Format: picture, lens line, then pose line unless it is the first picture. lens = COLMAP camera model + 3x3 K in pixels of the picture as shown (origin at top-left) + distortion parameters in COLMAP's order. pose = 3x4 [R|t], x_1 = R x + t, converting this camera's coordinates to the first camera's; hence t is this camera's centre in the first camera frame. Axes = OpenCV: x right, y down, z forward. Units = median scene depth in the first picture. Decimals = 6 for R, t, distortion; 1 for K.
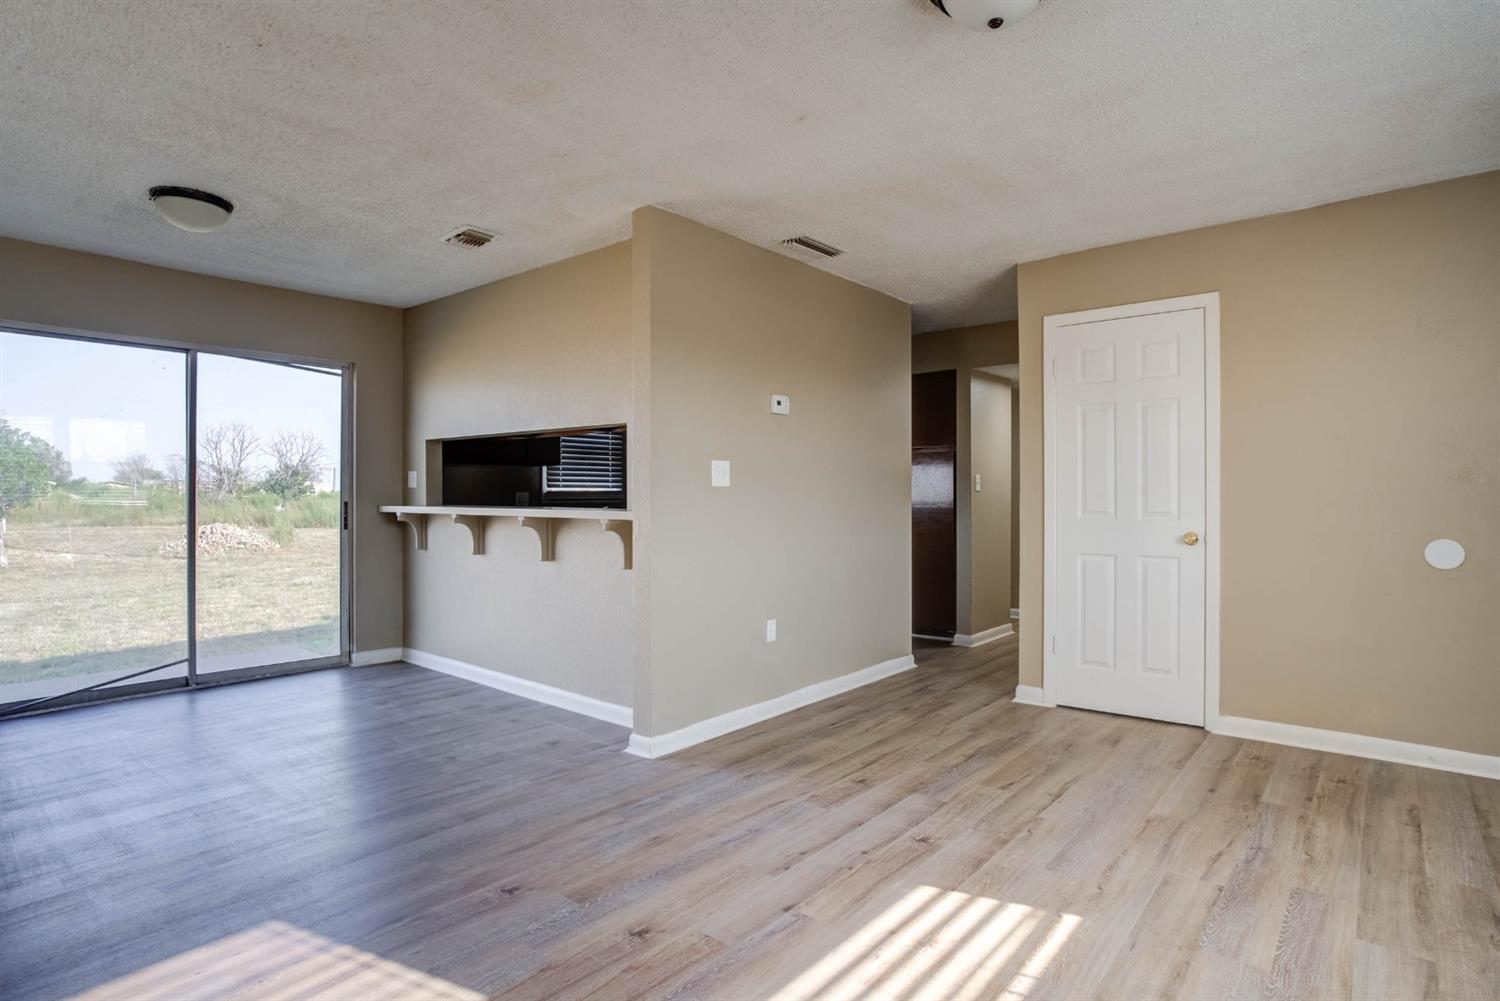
lens RADIAL K [[798.6, 0, 746.4], [0, 798.6, 501.3], [0, 0, 1]] dist [-0.069819, 0.041917]
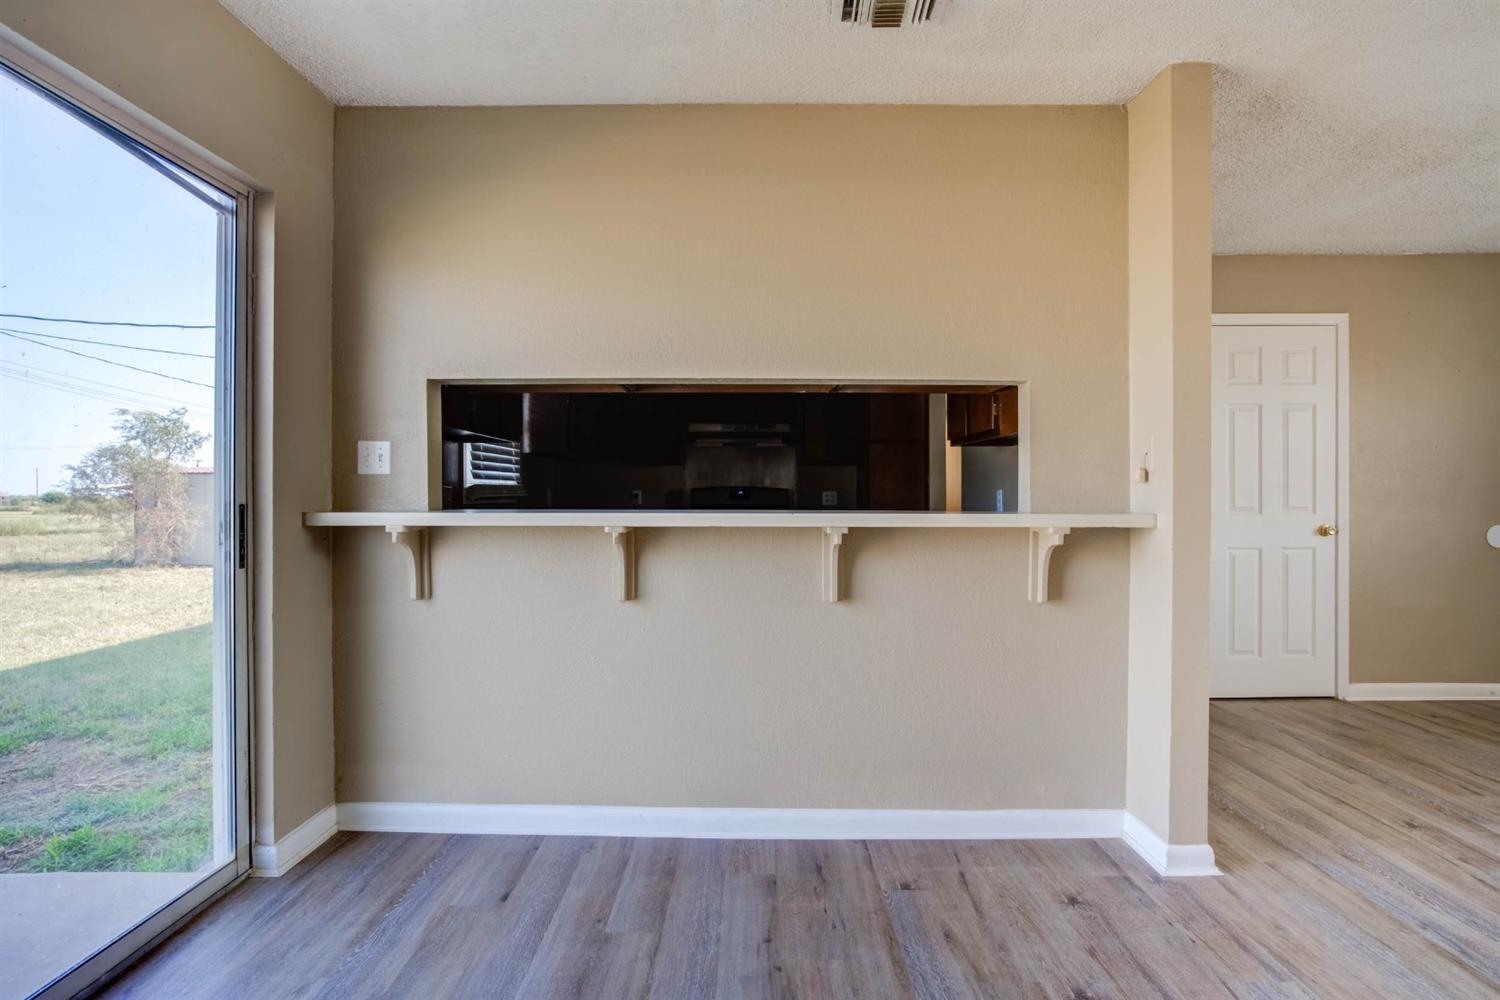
lens RADIAL K [[798.6, 0, 746.4], [0, 798.6, 500.8], [0, 0, 1]] dist [-0.069819, 0.041917]
pose [[0.770791, -0.006118, 0.637058, -0.835469], [0.002784, 0.999977, 0.006235, -0.004317], [-0.637082, -0.003032, 0.770790, 0.718984]]
